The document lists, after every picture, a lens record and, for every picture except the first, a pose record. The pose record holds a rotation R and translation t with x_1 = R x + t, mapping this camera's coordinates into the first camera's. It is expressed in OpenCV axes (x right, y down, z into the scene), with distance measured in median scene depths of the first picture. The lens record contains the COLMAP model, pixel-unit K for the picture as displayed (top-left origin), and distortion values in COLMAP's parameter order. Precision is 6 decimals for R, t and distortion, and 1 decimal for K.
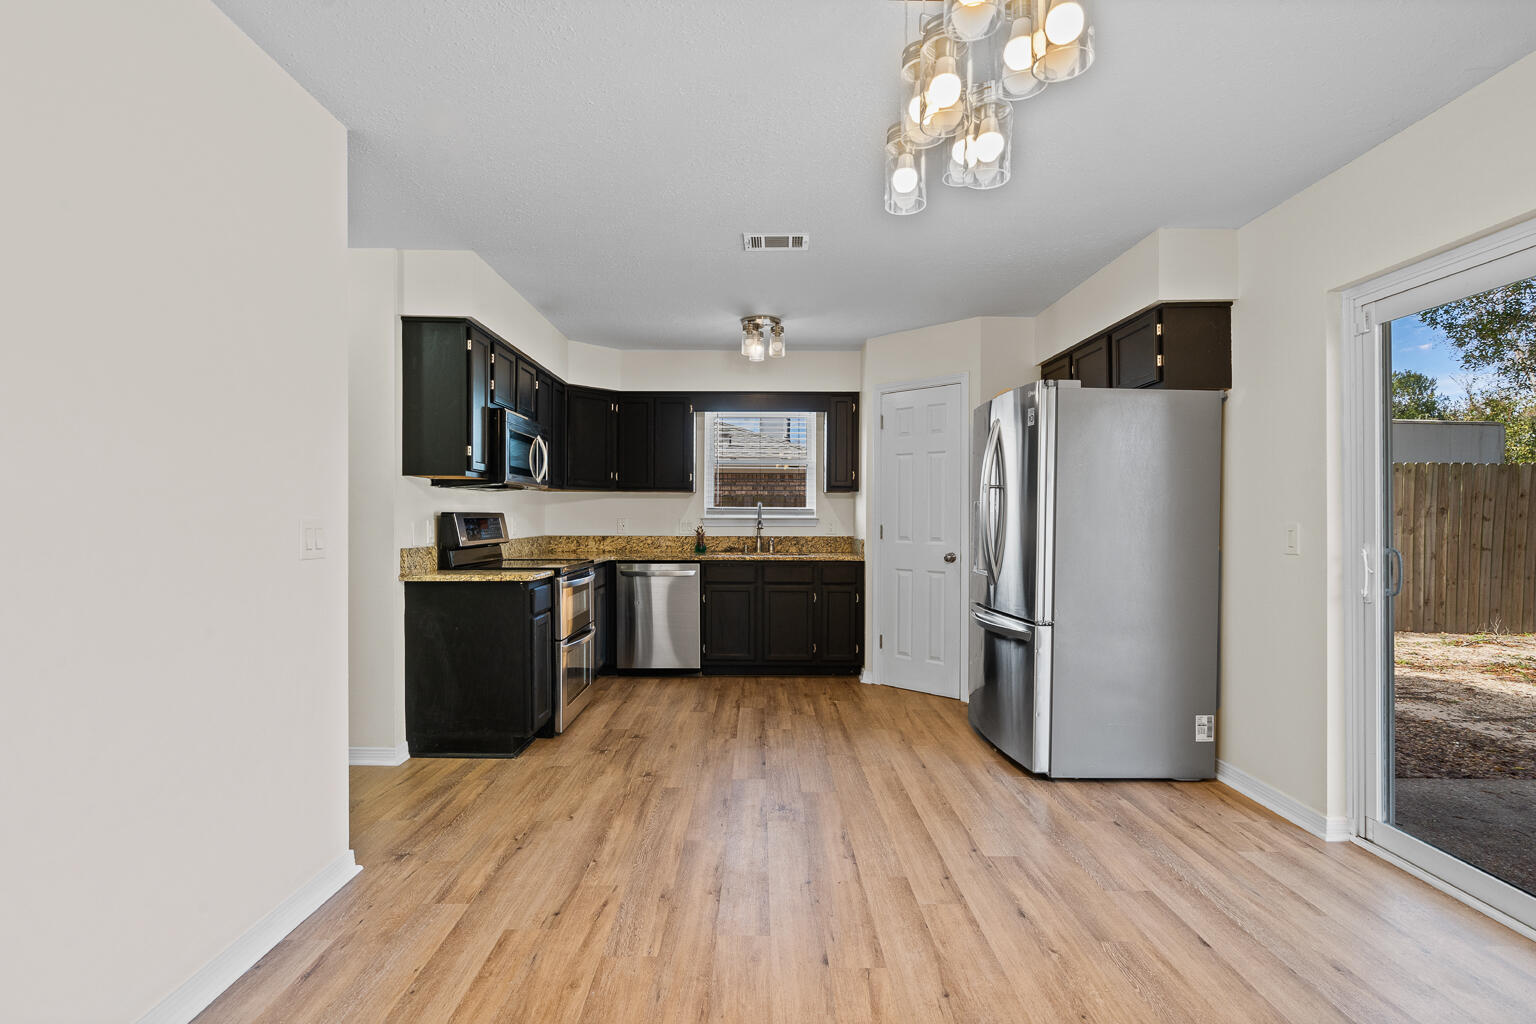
lens RADIAL K [[725.7, 0, 767.5], [0, 725.7, 522.1], [0, 0, 1]] dist [-0.009639, 0.003050]
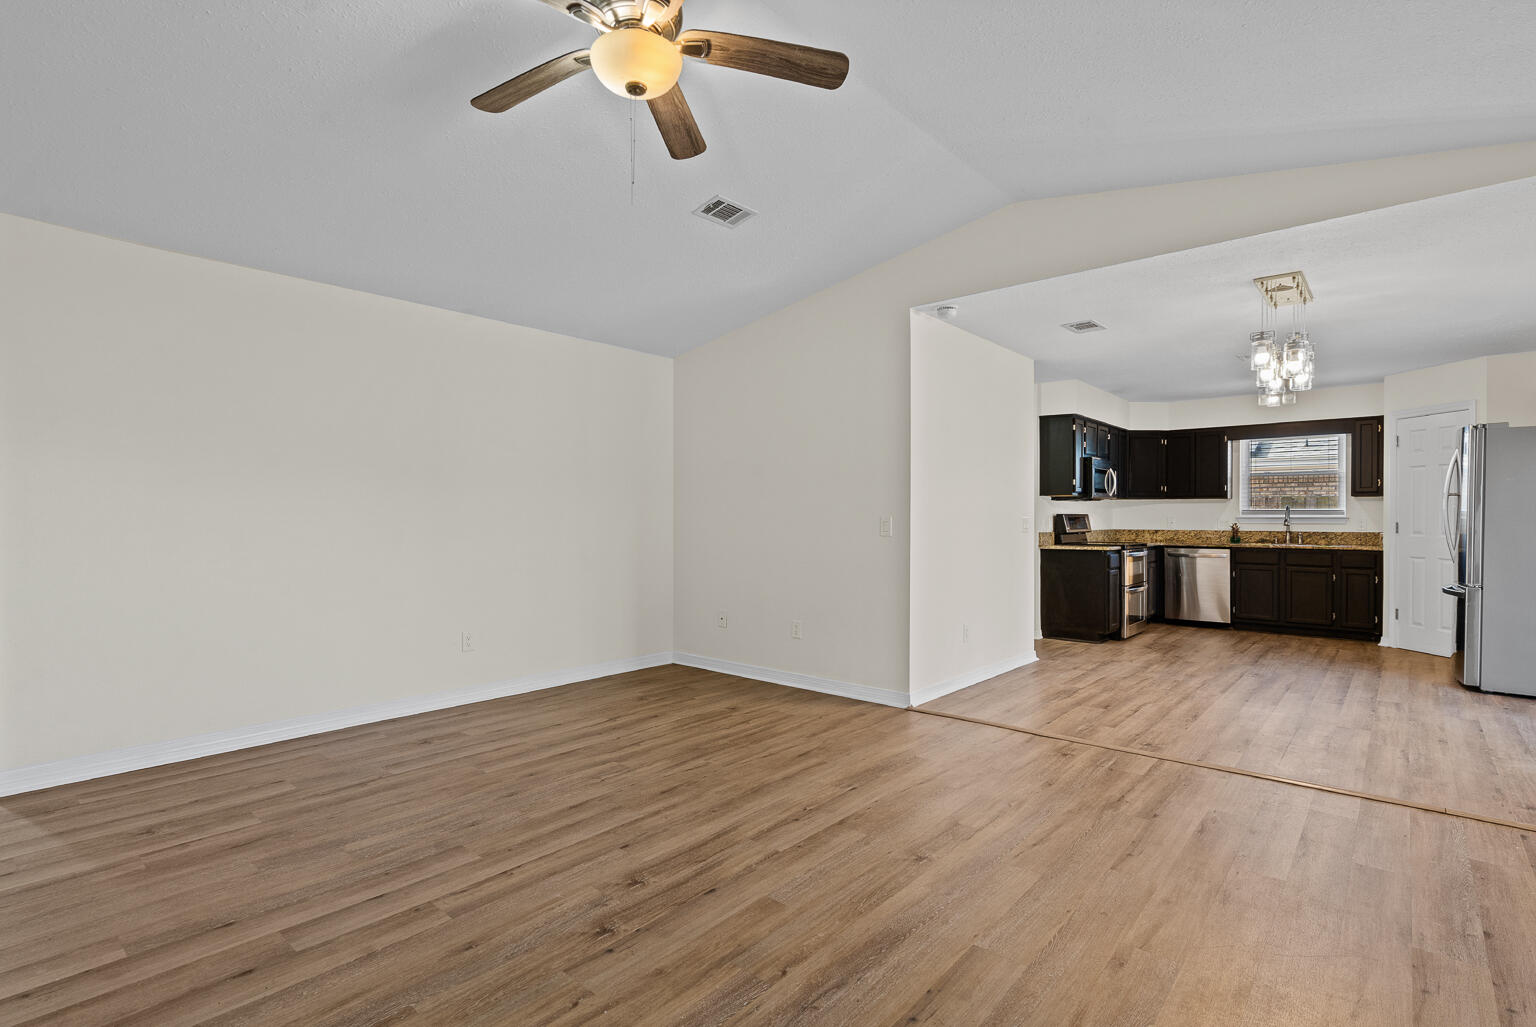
lens RADIAL K [[725.7, 0, 742.3], [0, 725.7, 518.9], [0, 0, 1]] dist [-0.009639, 0.003050]
pose [[0.726675, -0.000424, -0.686981, 0.303734], [-0.004191, 0.999978, -0.005050, 0.014792], [0.686969, 0.006548, 0.726658, -1.127400]]
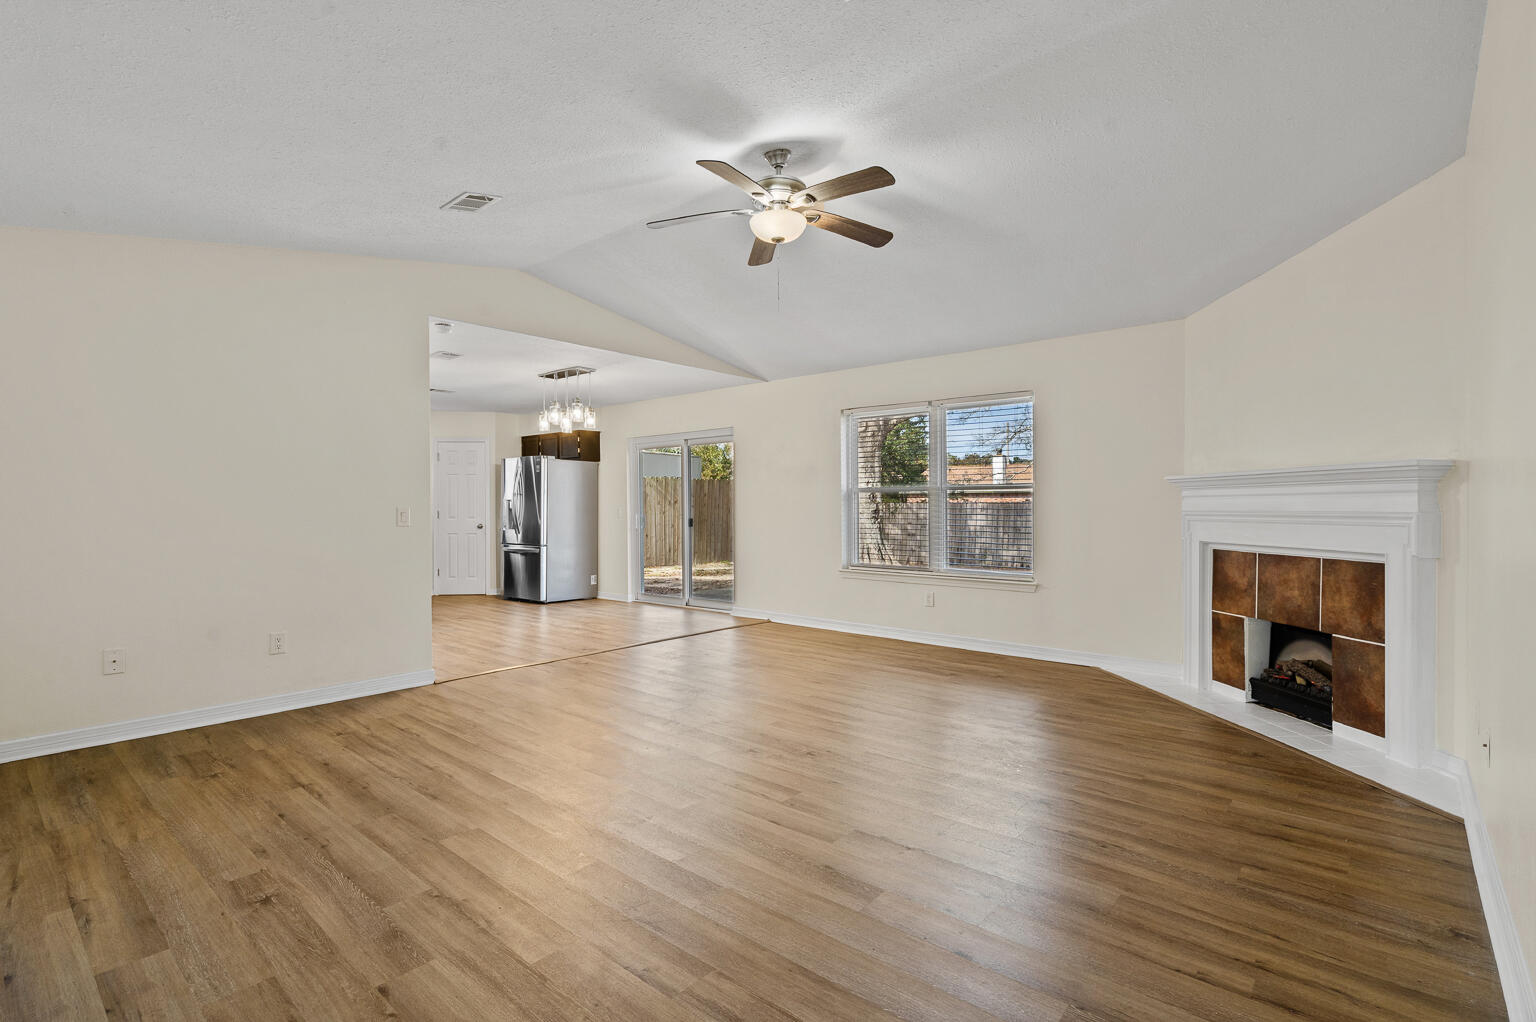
lens RADIAL K [[725.7, 0, 748.4], [0, 725.7, 510.3], [0, 0, 1]] dist [-0.009639, 0.003050]
pose [[0.682358, -0.007477, 0.730980, -1.077744], [0.010593, 0.999944, 0.000340, 0.016736], [-0.730941, 0.007511, 0.682399, -1.412666]]
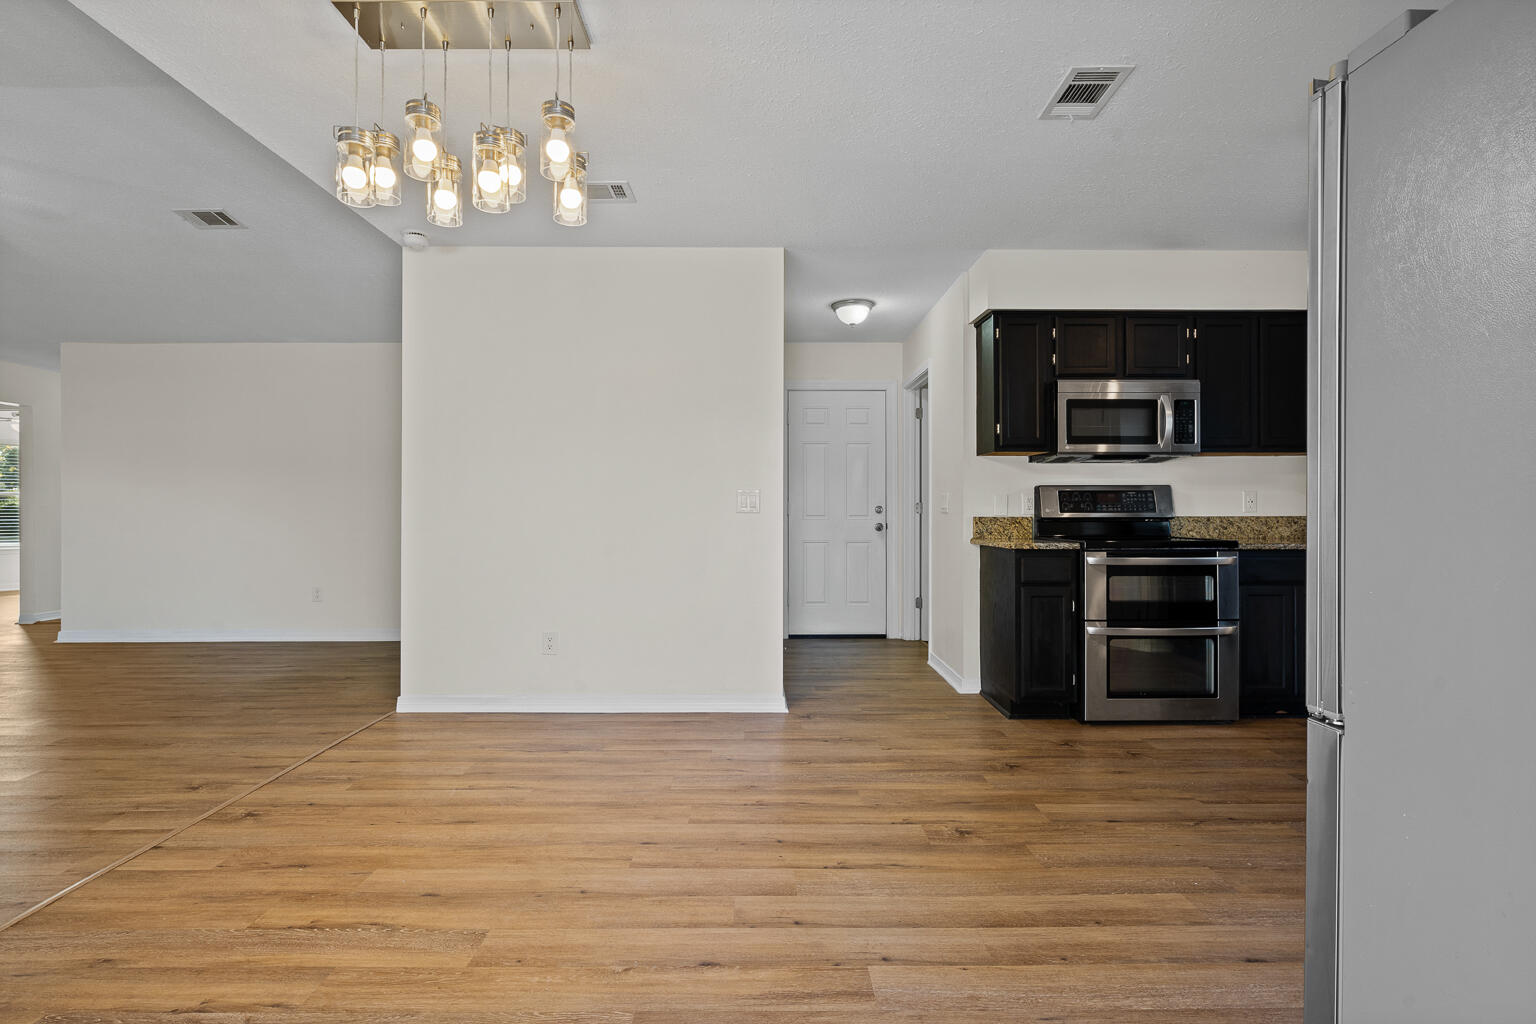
lens RADIAL K [[725.7, 0, 756.6], [0, 725.7, 508.0], [0, 0, 1]] dist [-0.009639, 0.003050]
pose [[-0.005736, -0.003285, -0.999978, 0.761836], [-0.006007, 0.999977, -0.003251, 0.032174], [0.999966, 0.005988, -0.005756, 0.704725]]
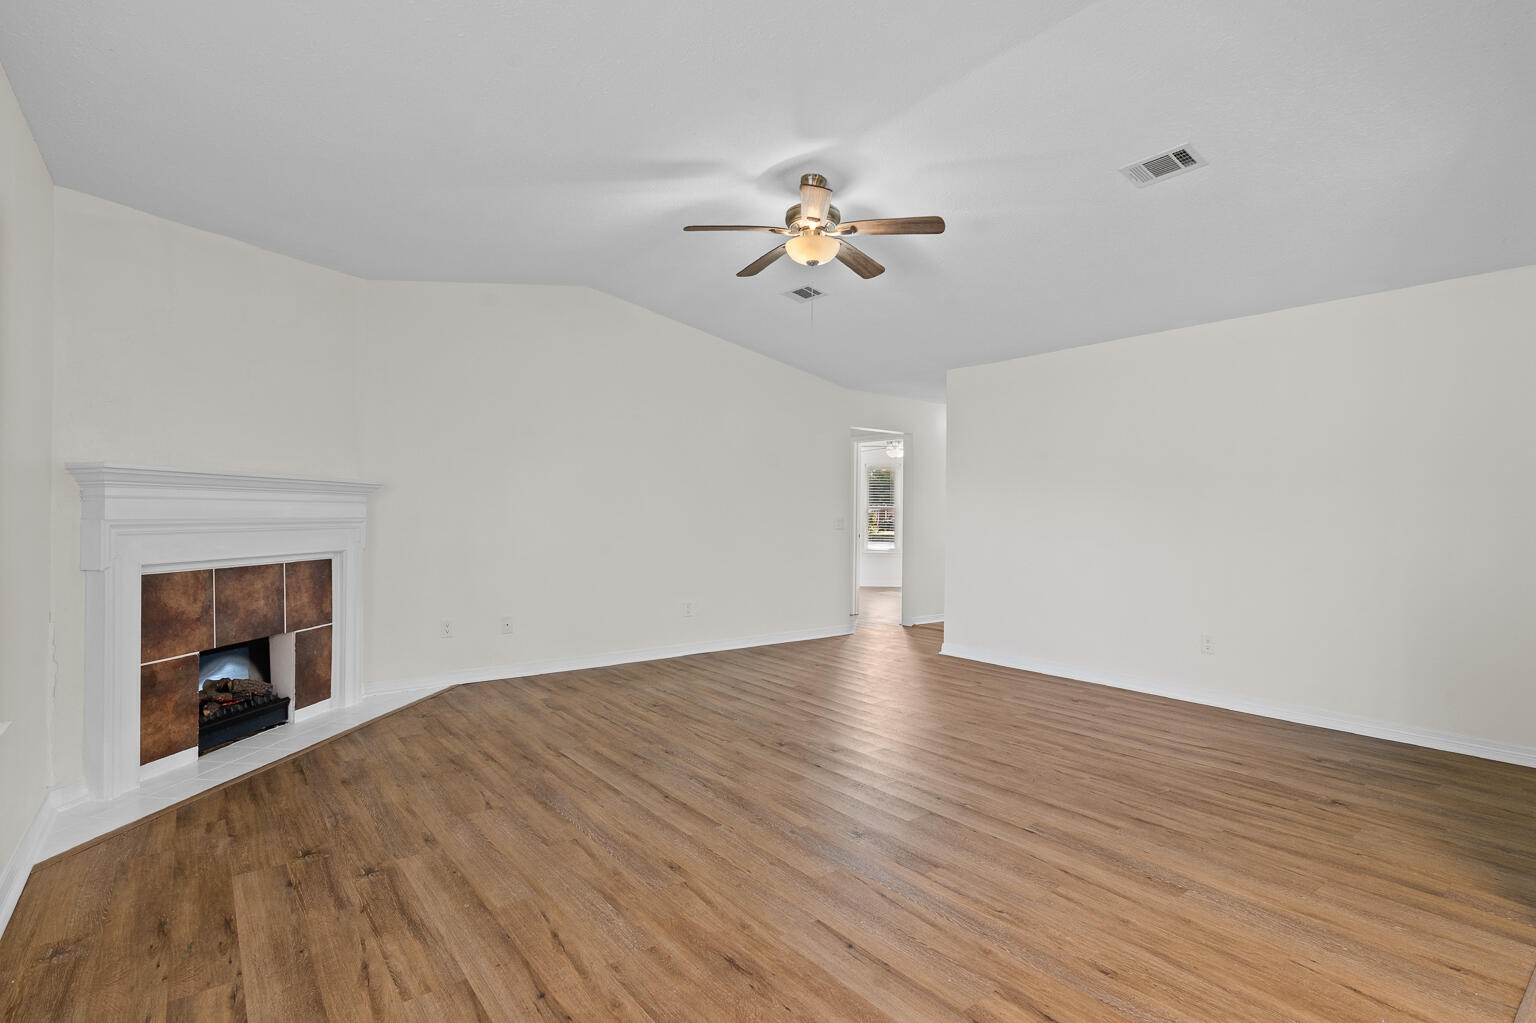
lens RADIAL K [[725.7, 0, 769.4], [0, 725.7, 512.4], [0, 0, 1]] dist [-0.009639, 0.003050]
pose [[-0.792747, -0.012859, -0.609415, 0.506538], [-0.017761, 0.999840, 0.002008, 0.002260], [0.609292, 0.012416, -0.792849, 0.174263]]
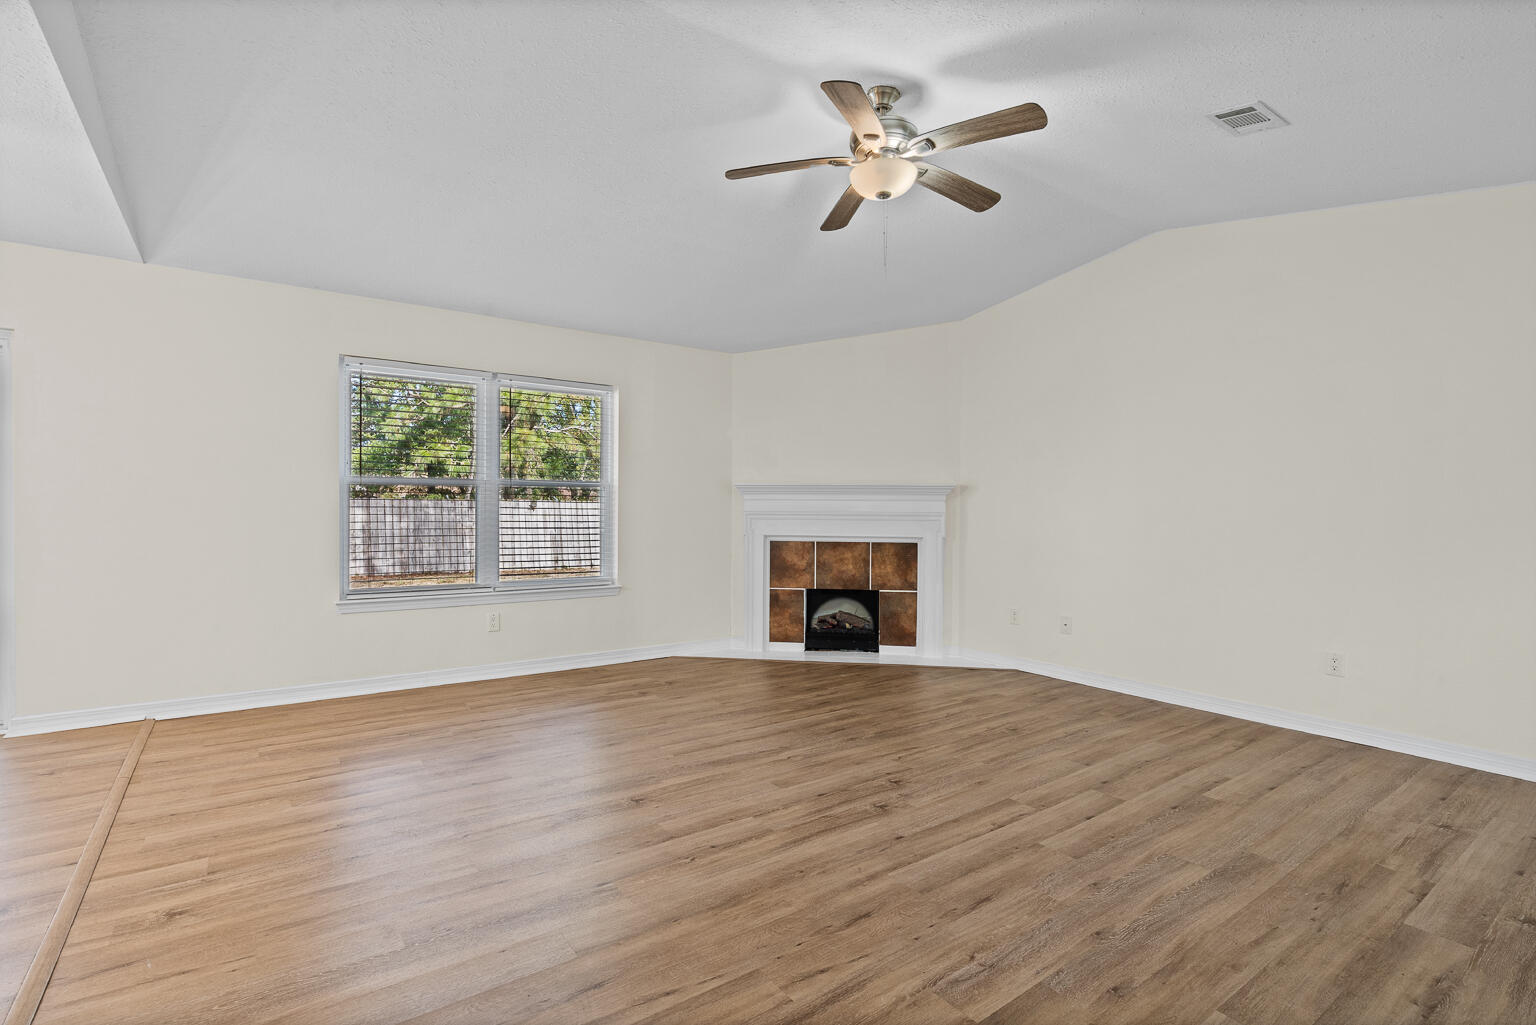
lens RADIAL K [[725.7, 0, 771.0], [0, 725.7, 517.0], [0, 0, 1]] dist [-0.009639, 0.003050]
pose [[-0.578213, -0.020112, 0.815638, -0.922843], [-0.002253, 0.999732, 0.023055, -0.000278], [-0.815883, 0.011493, -0.578103, -0.042016]]
